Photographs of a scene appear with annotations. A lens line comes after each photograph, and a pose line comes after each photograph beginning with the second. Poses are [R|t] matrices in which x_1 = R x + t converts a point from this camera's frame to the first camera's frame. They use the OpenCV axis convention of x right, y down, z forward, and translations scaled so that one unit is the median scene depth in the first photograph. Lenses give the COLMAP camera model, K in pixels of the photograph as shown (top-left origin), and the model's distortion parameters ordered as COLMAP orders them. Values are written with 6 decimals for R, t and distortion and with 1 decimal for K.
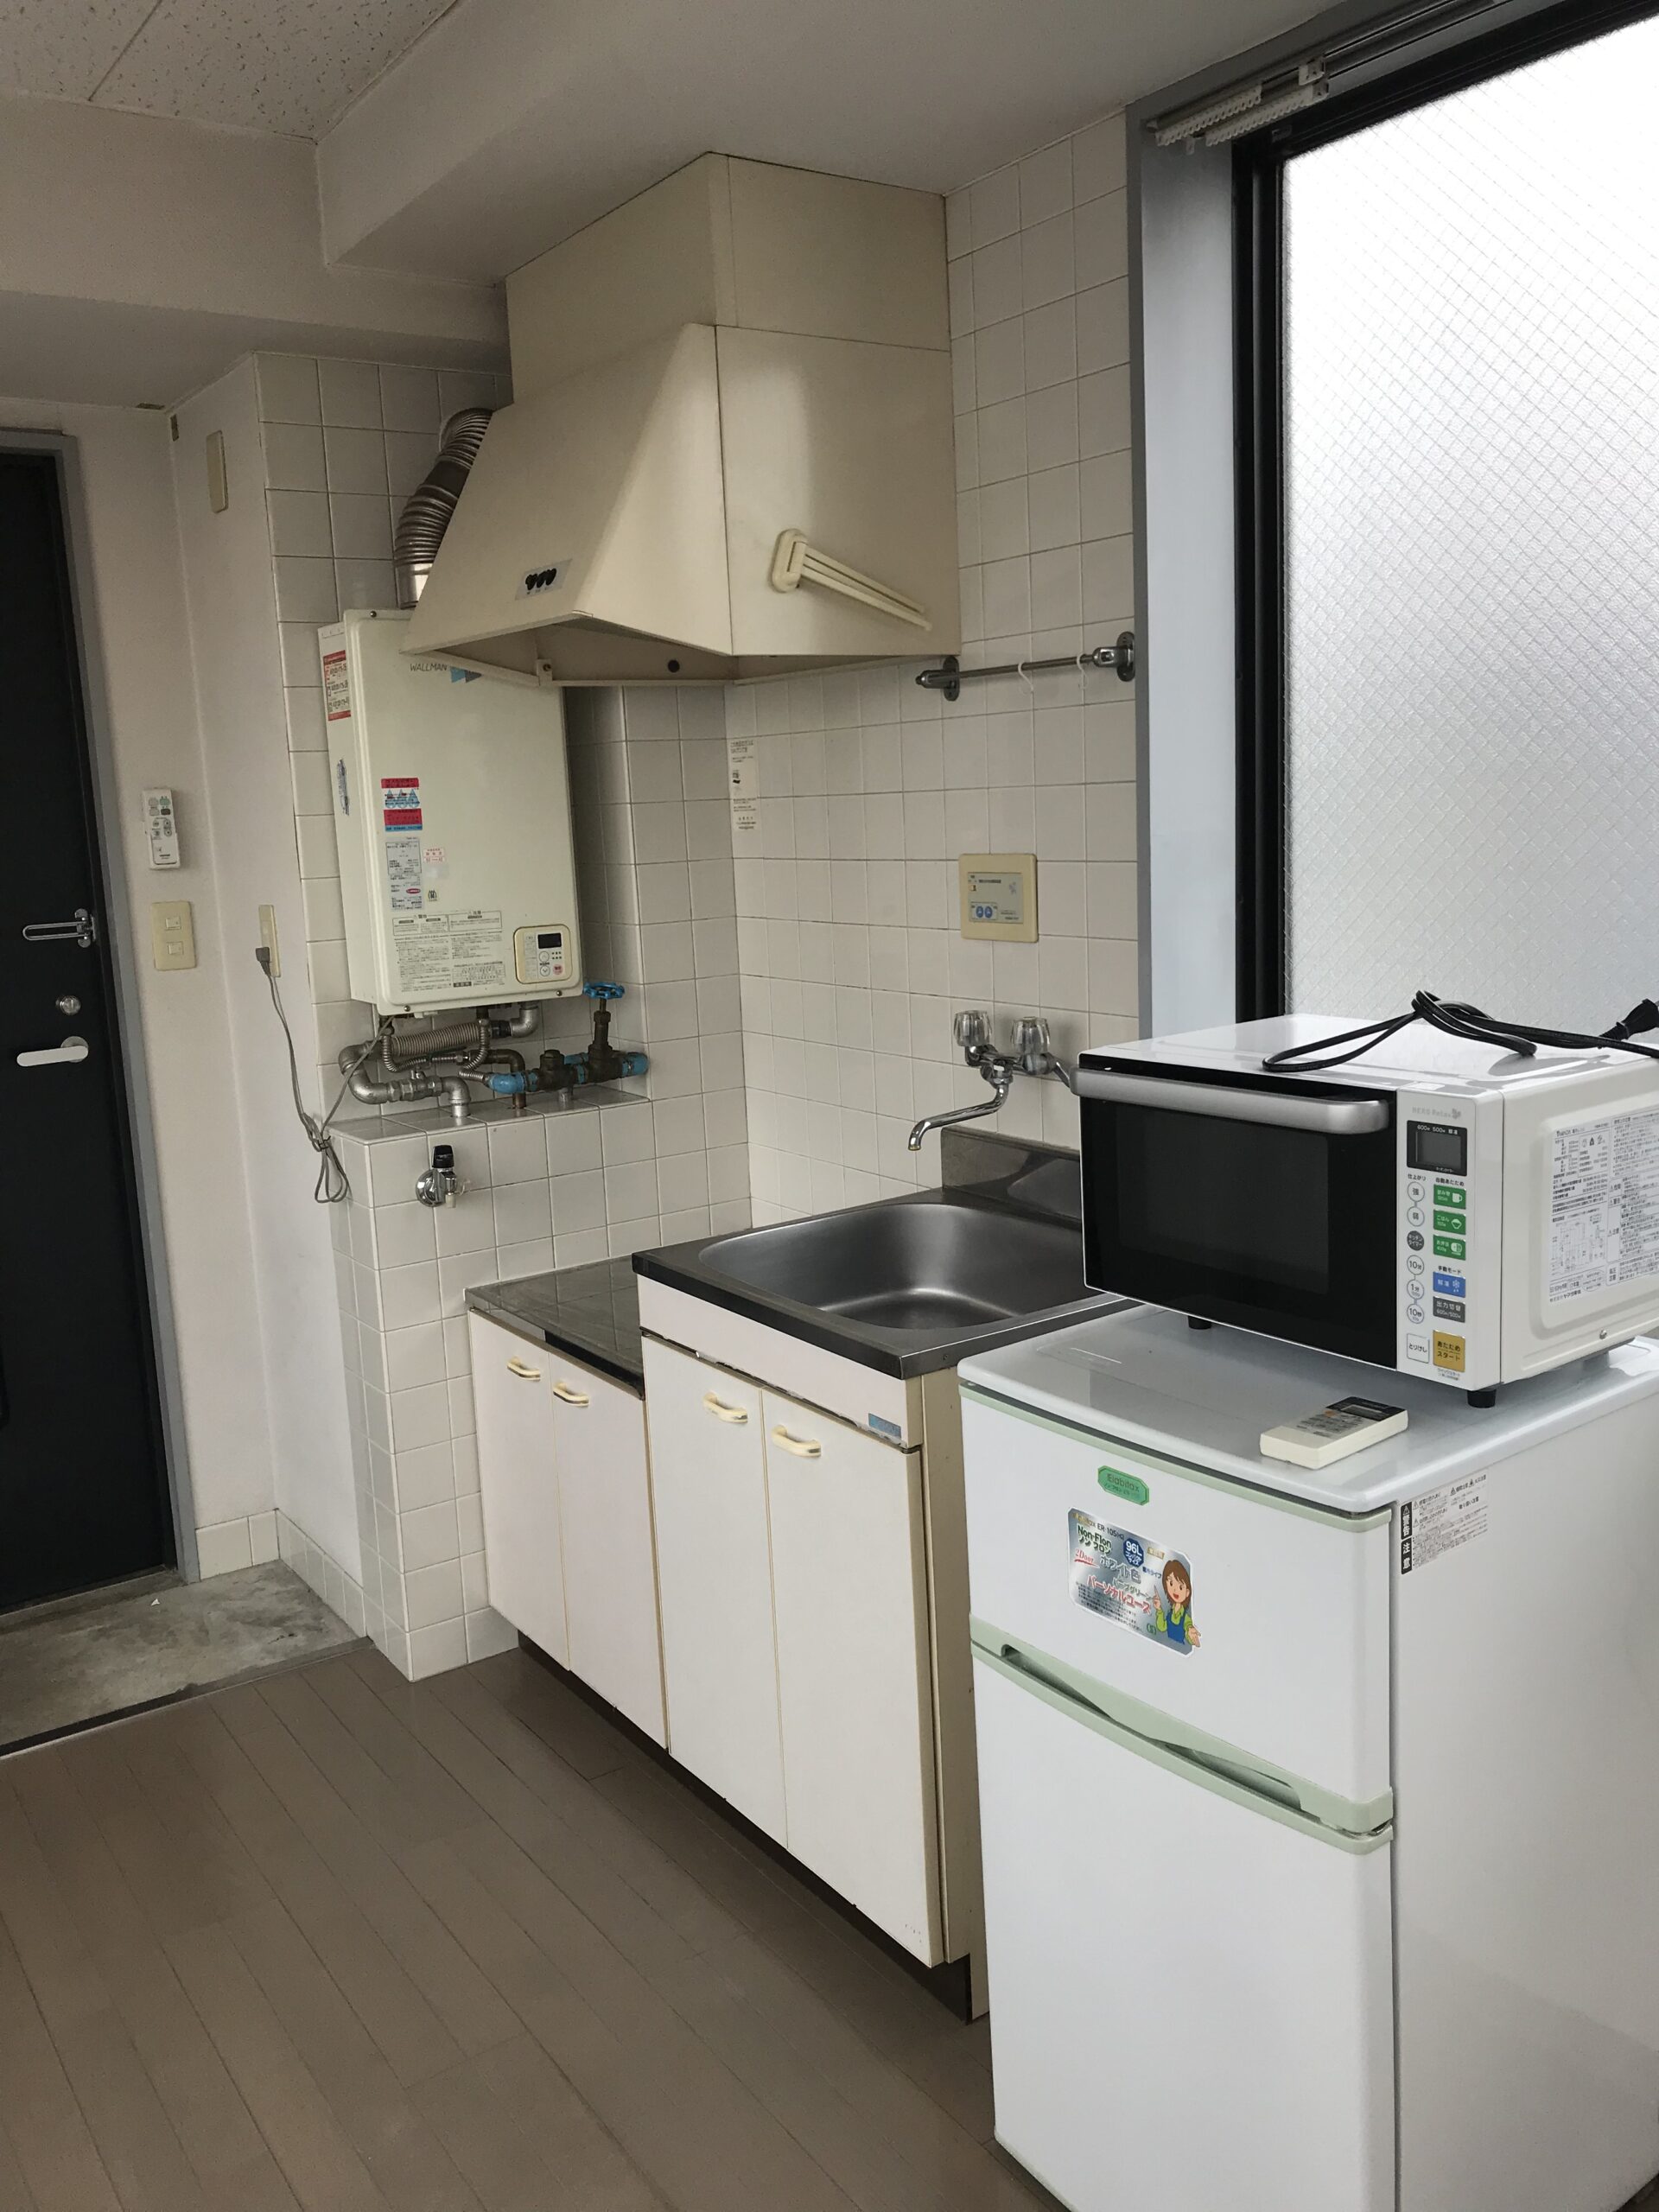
lens RADIAL K [[1798.6, 0, 816.3], [0, 1798.6, 1109.2], [0, 0, 1]] dist [0.102618, -0.228879]
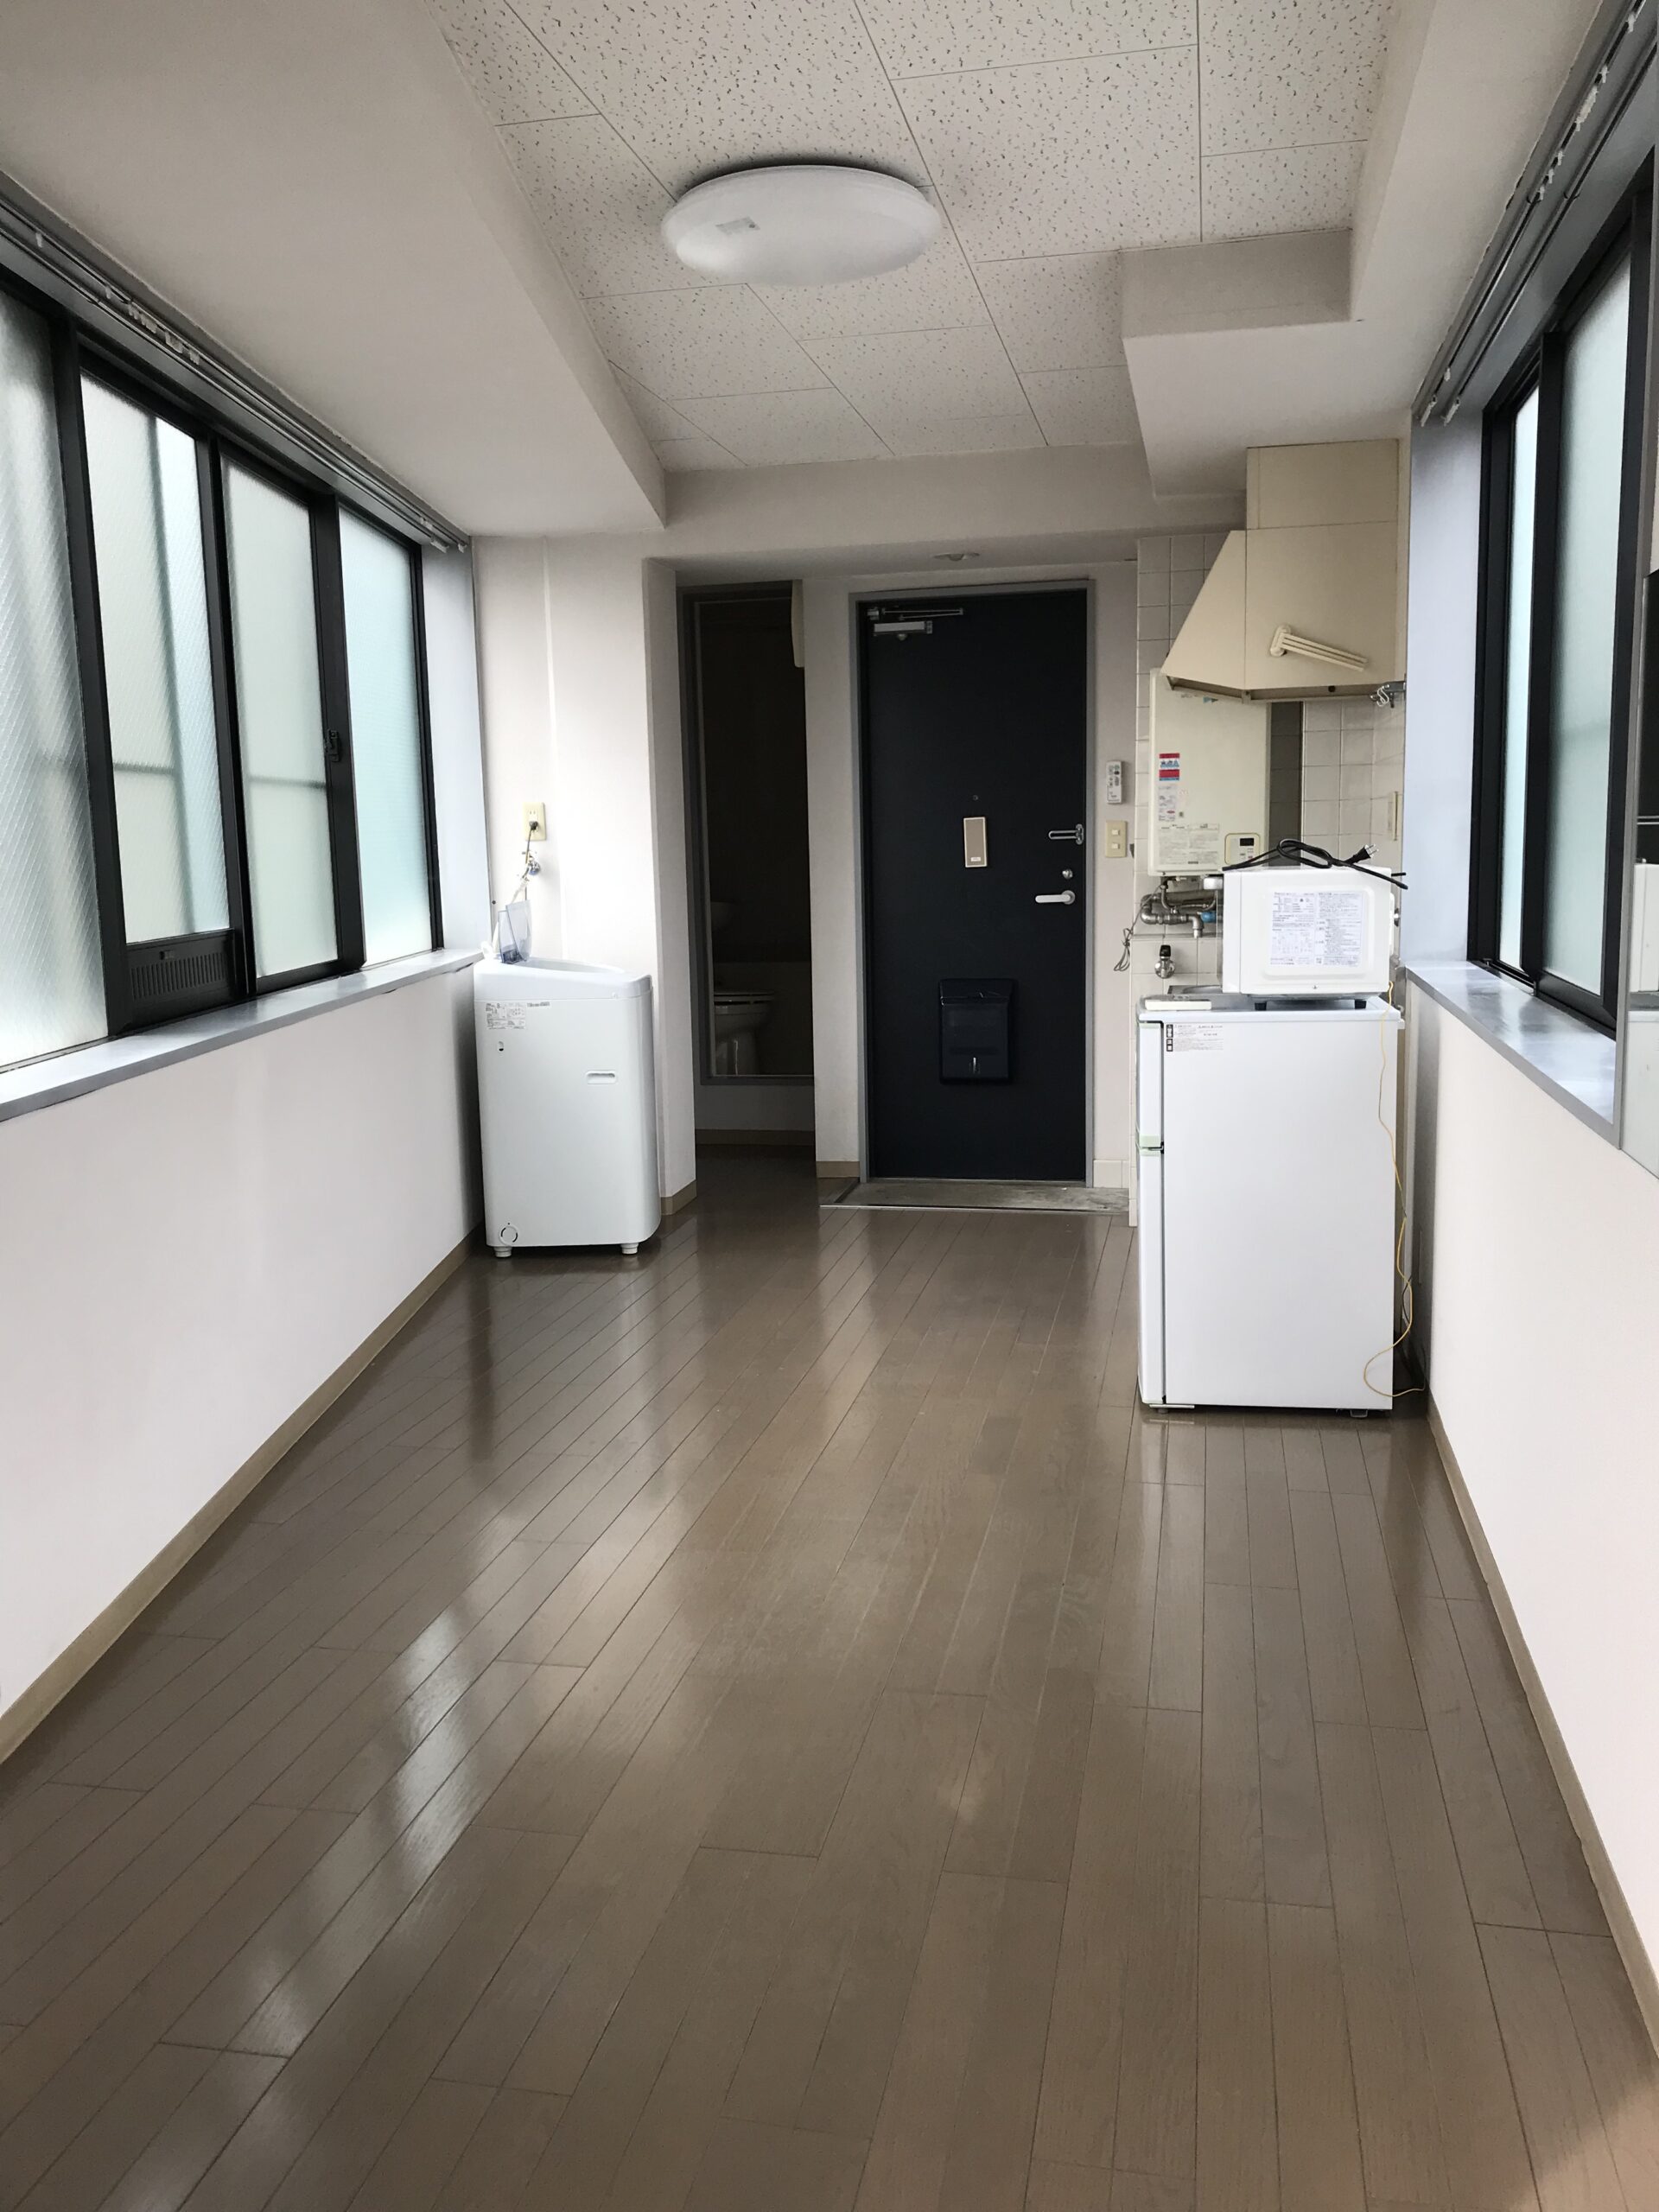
lens RADIAL K [[1798.6, 0, 816.3], [0, 1798.6, 1109.2], [0, 0, 1]] dist [0.102618, -0.228879]
pose [[0.687975, 0.137012, -0.712683, 0.982064], [-0.132068, 0.989256, 0.062692, 0.128093], [0.713616, 0.050992, 0.698679, -0.632115]]
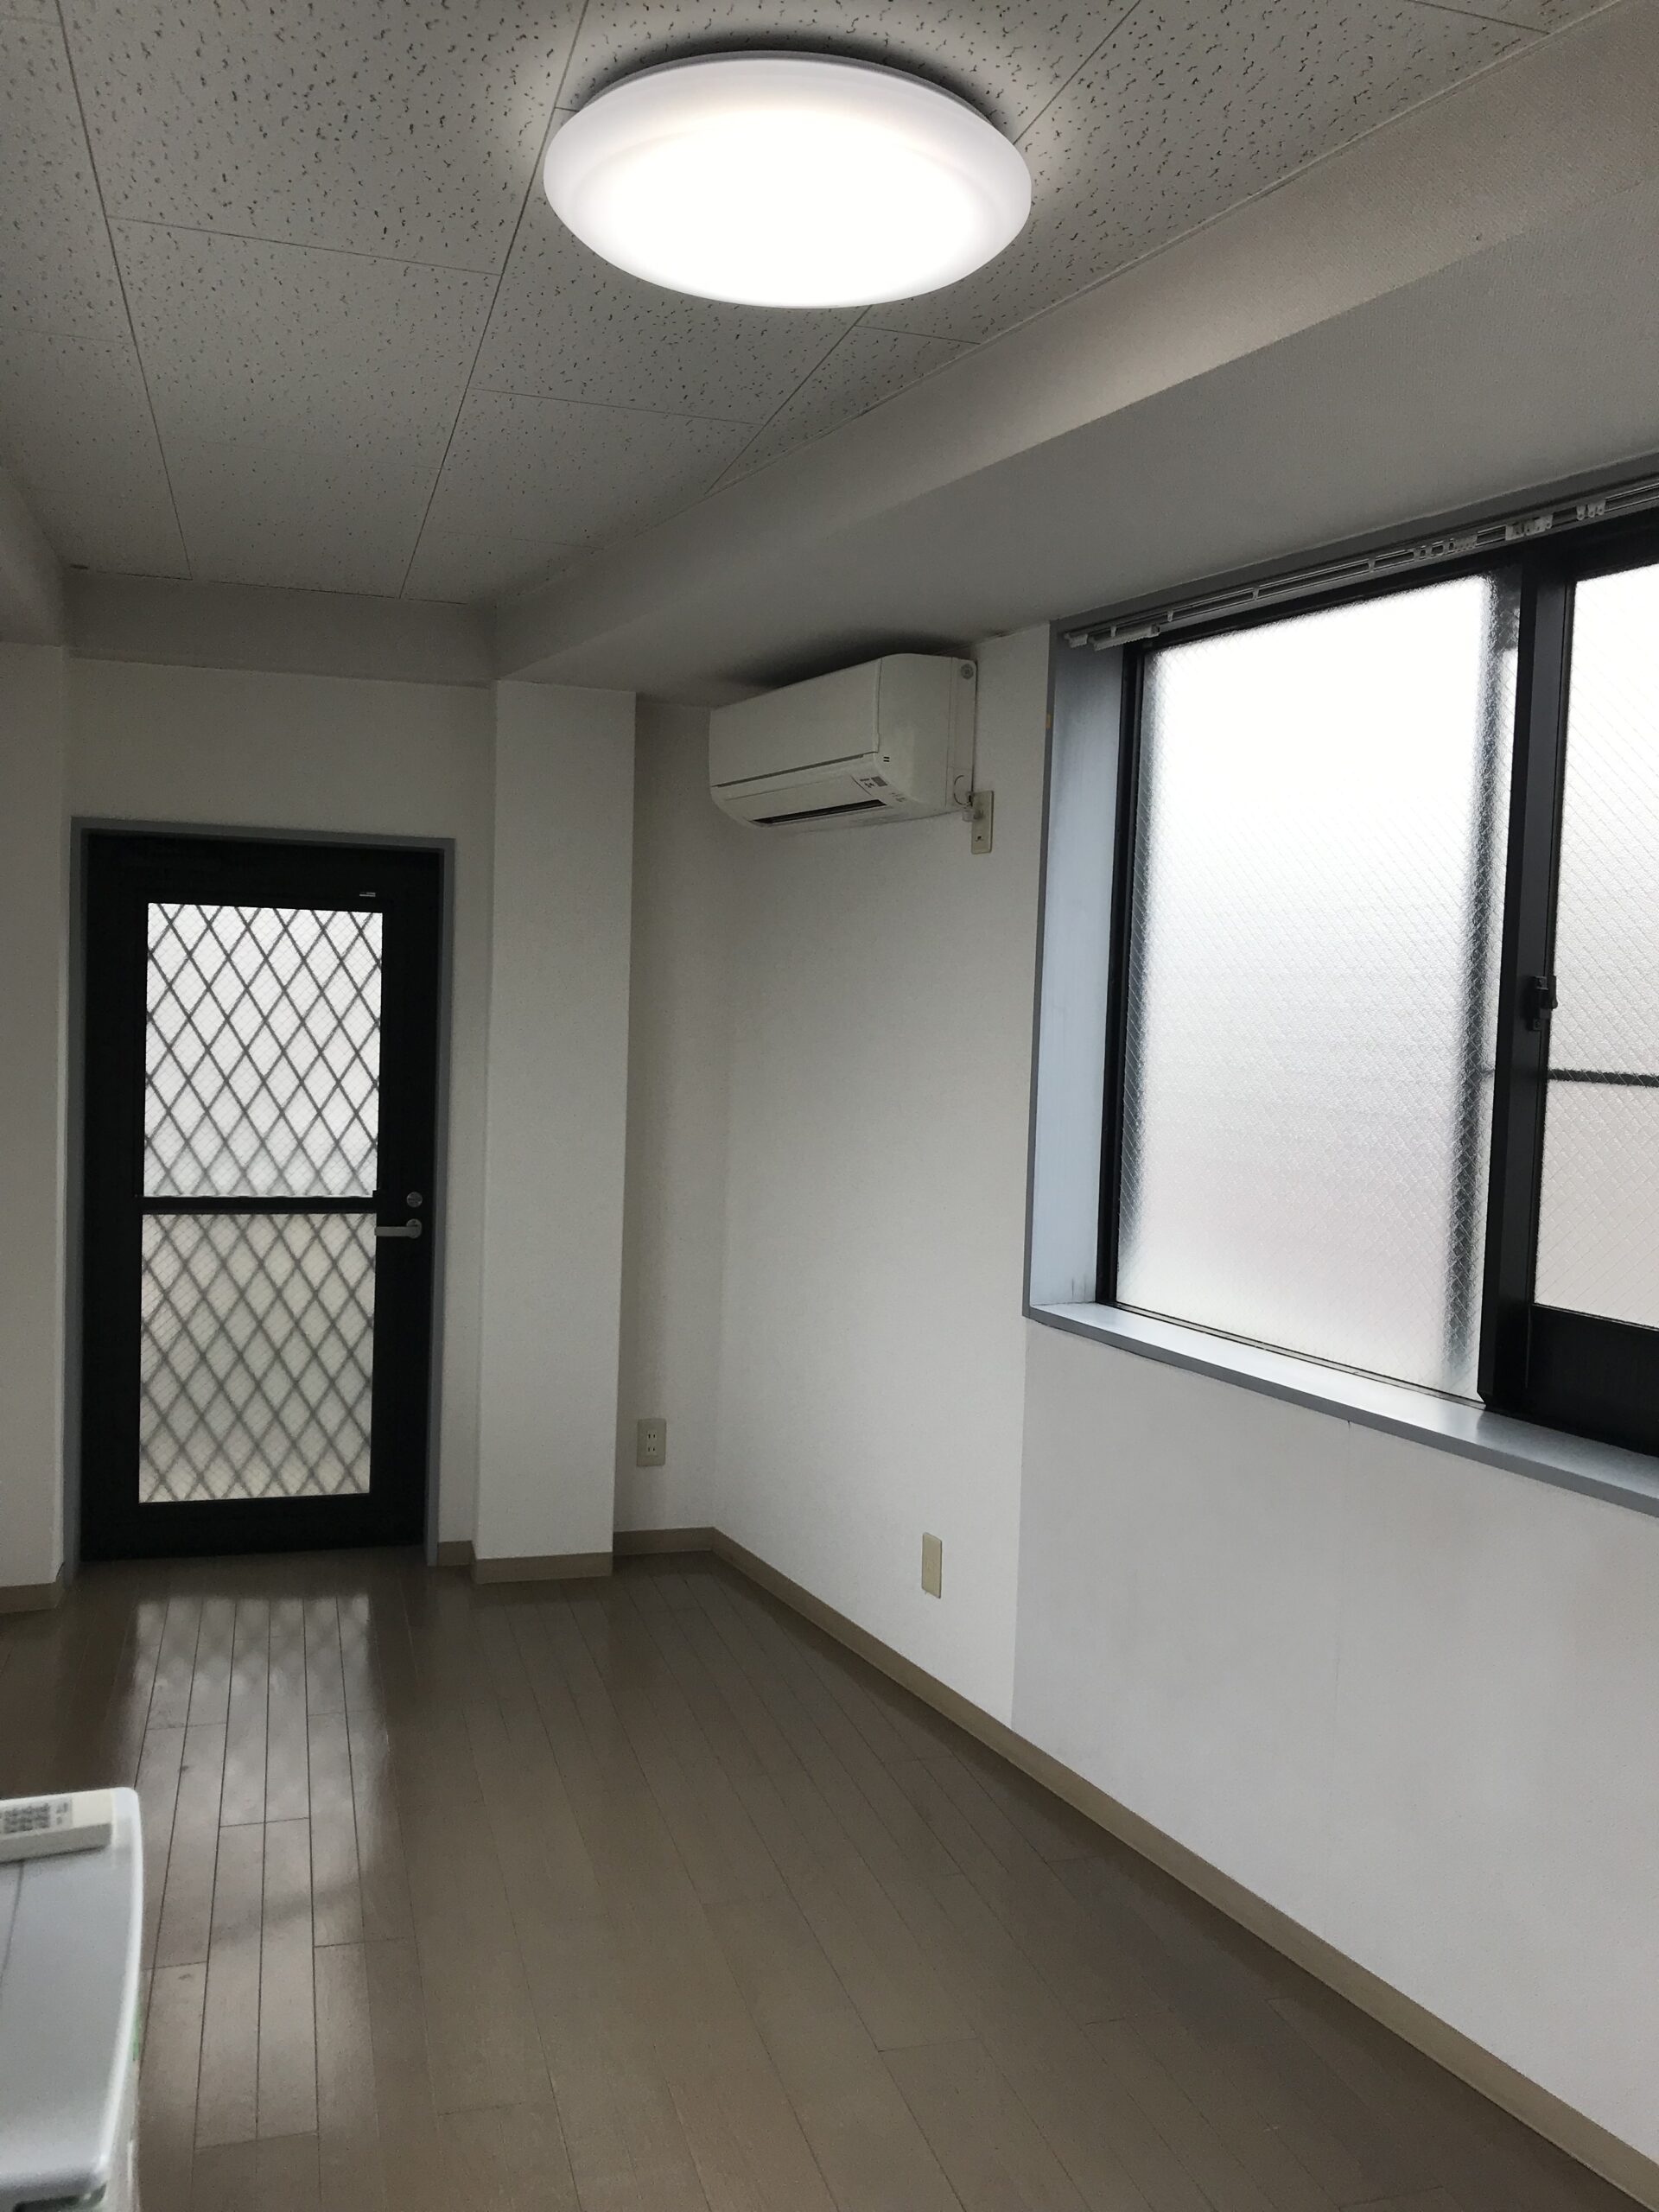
lens RADIAL K [[1798.6, 0, 816.3], [0, 1798.6, 1109.2], [0, 0, 1]] dist [0.102618, -0.228879]
pose [[-0.949786, -0.003995, 0.312876, -0.187315], [0.065176, 0.975460, 0.210307, -0.172190], [-0.306038, 0.220138, -0.926218, 0.881320]]
